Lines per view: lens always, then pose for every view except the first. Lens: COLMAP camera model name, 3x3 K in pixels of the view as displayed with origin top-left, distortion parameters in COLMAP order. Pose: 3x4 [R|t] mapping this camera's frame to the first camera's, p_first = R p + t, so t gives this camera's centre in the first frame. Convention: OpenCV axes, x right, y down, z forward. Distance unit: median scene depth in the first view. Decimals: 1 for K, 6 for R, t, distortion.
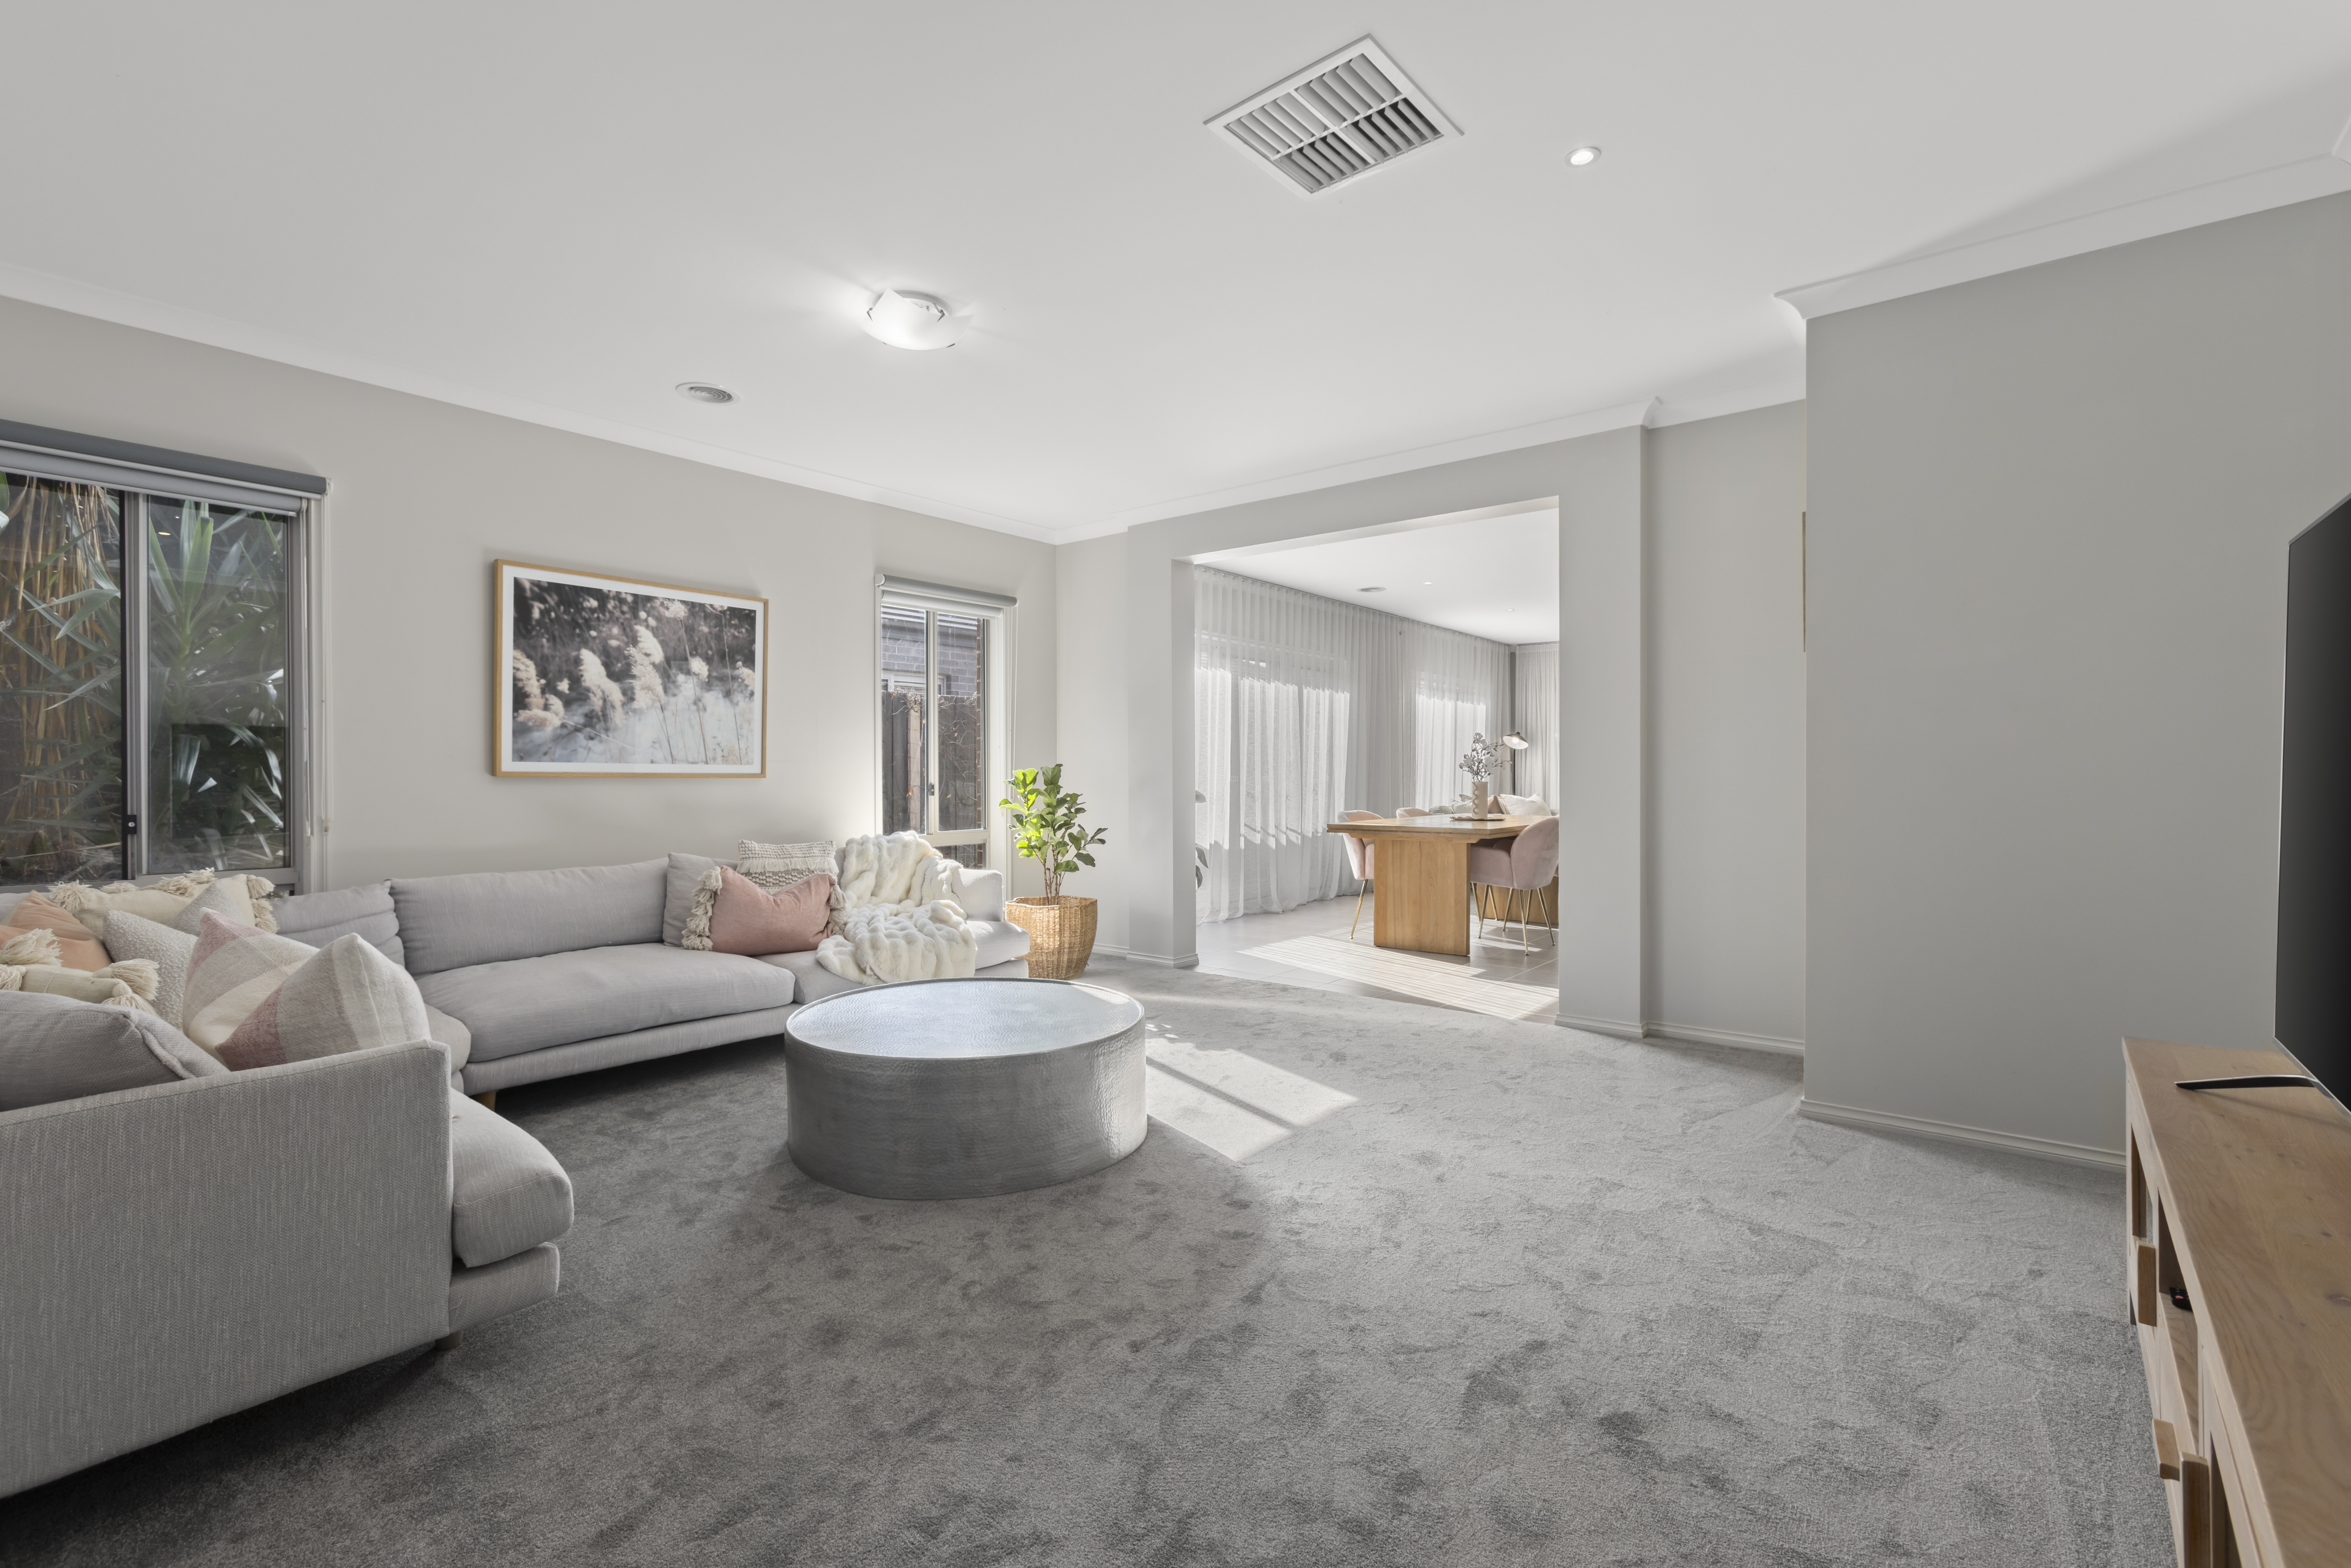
lens RADIAL K [[1039.8, 0, 1178.2], [0, 1039.8, 785.6], [0, 0, 1]] dist [-0.002889, 0.004905]
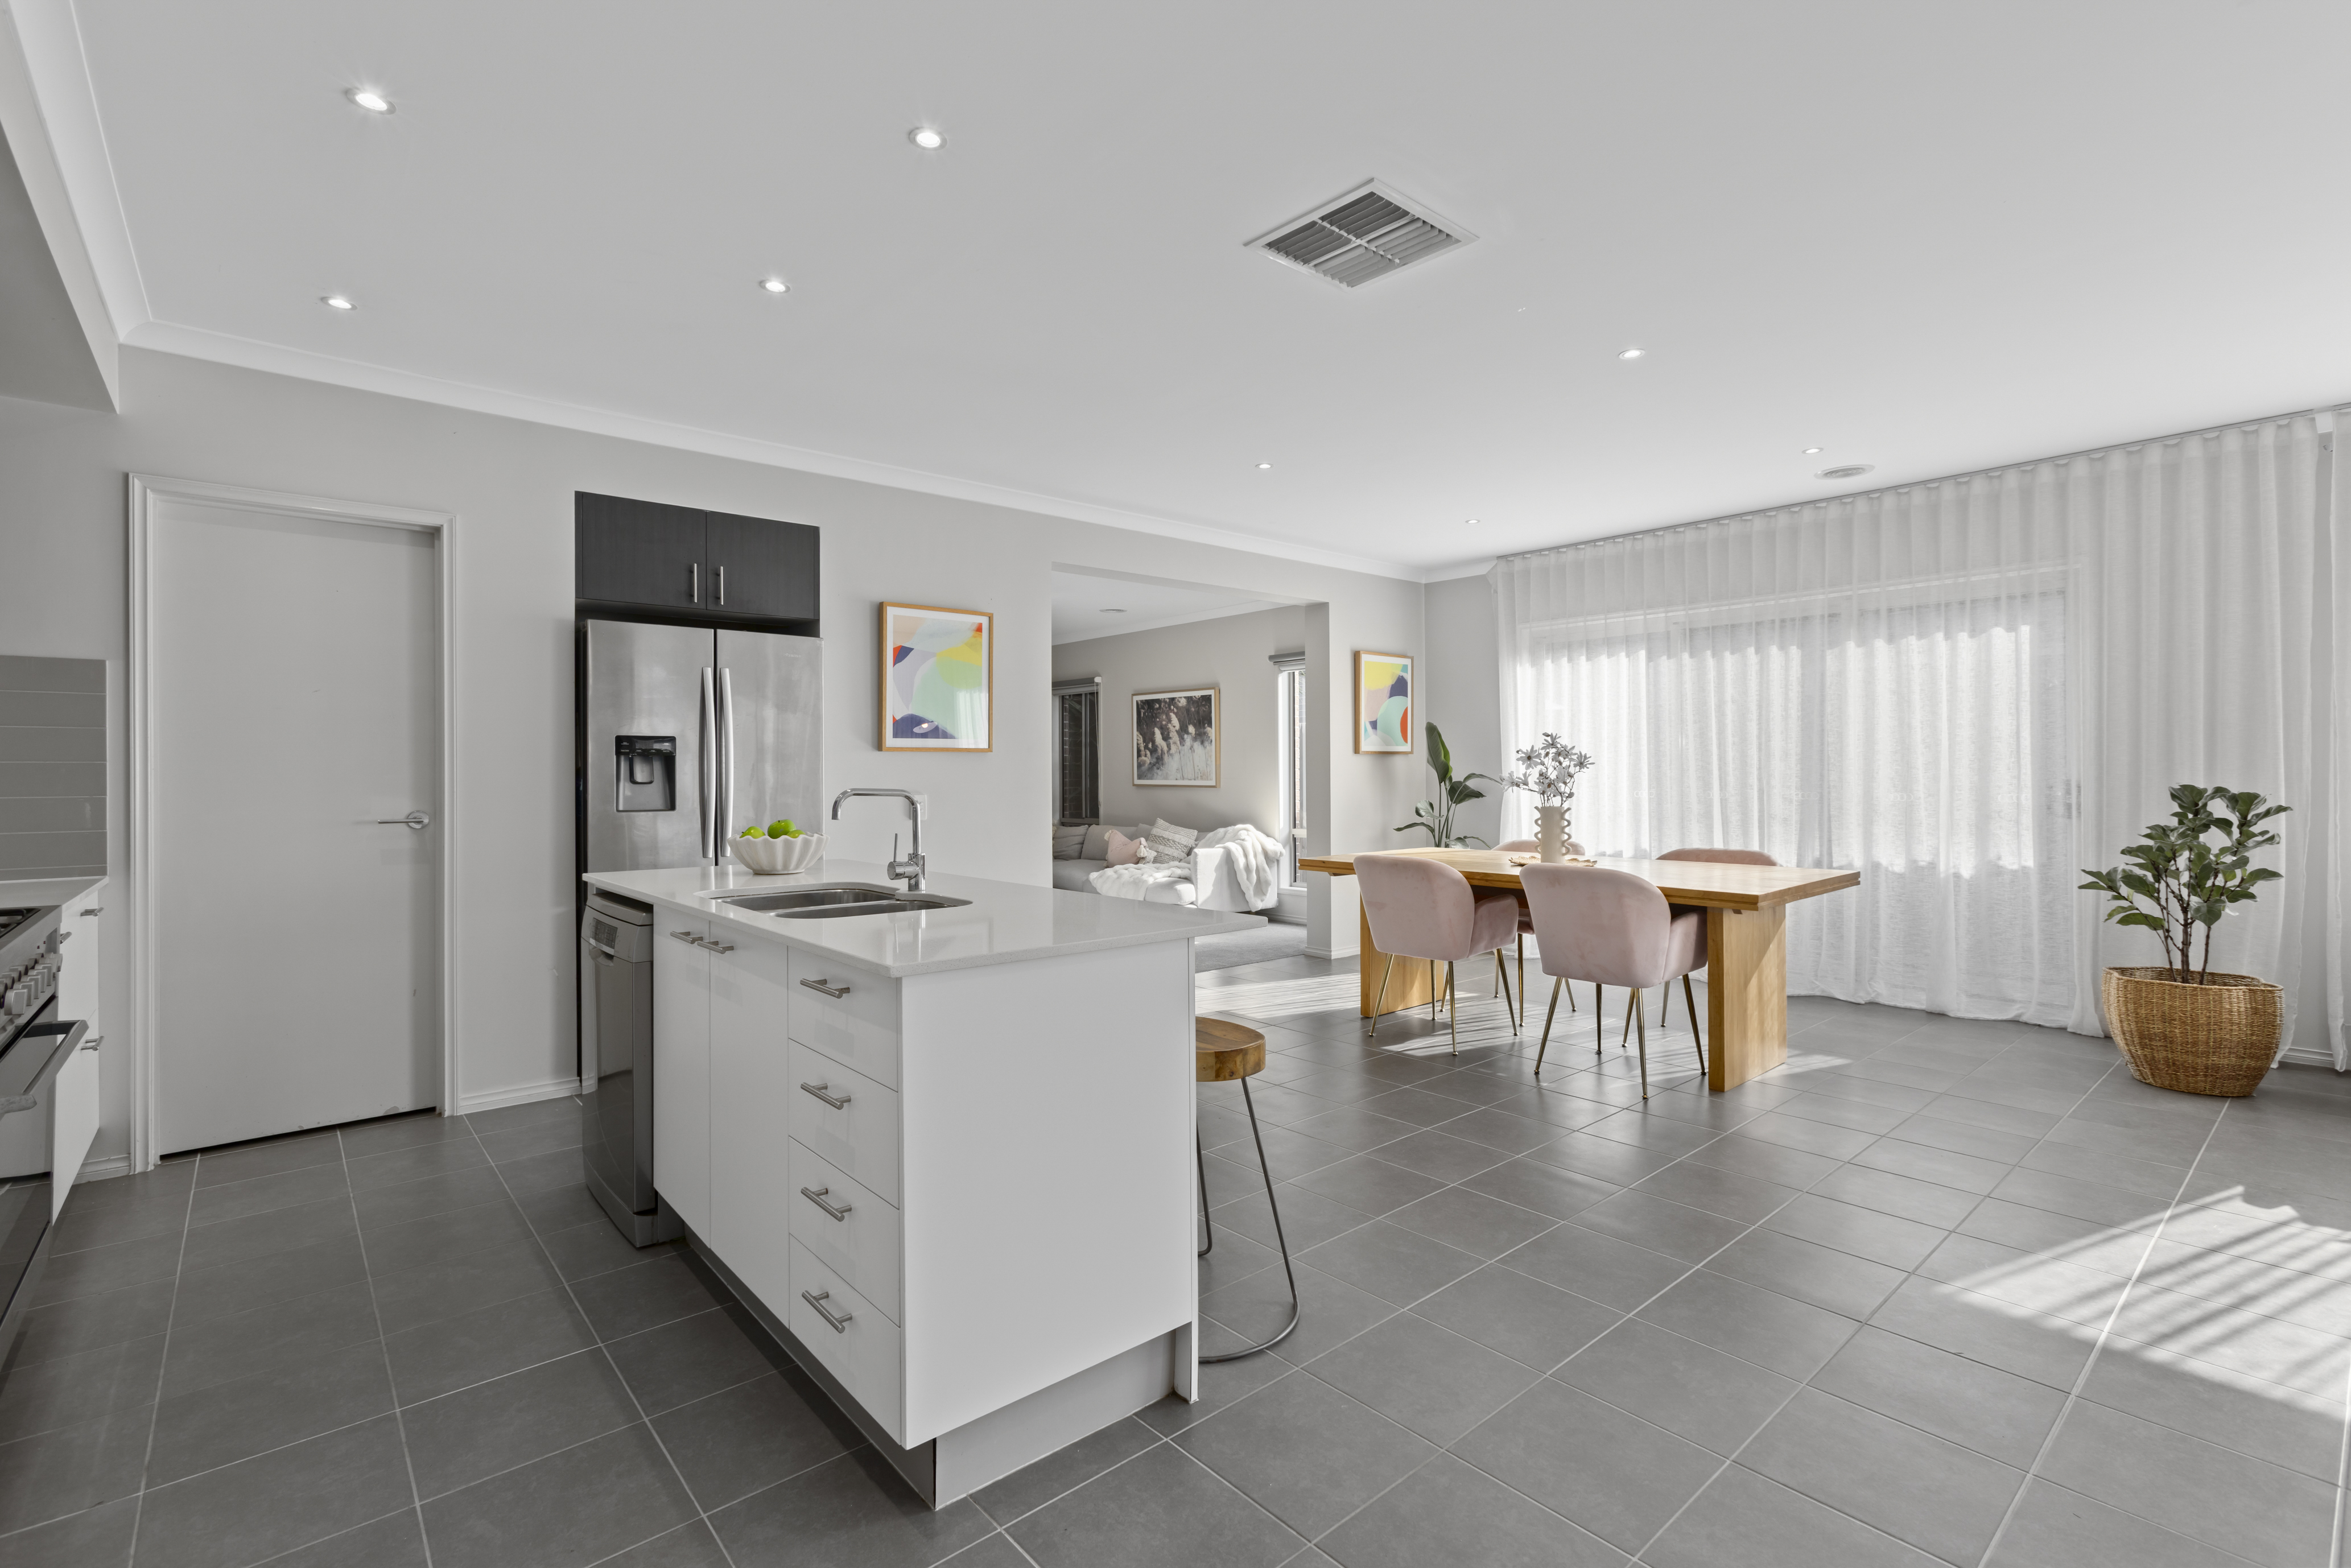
lens RADIAL K [[1039.8, 0, 1177.3], [0, 1039.8, 768.4], [0, 0, 1]] dist [-0.002889, 0.004905]
pose [[-0.170884, 0.001398, -0.985290, 1.496196], [0.002548, 0.999996, 0.000977, -0.046078], [0.985288, -0.002344, -0.170887, 1.357245]]
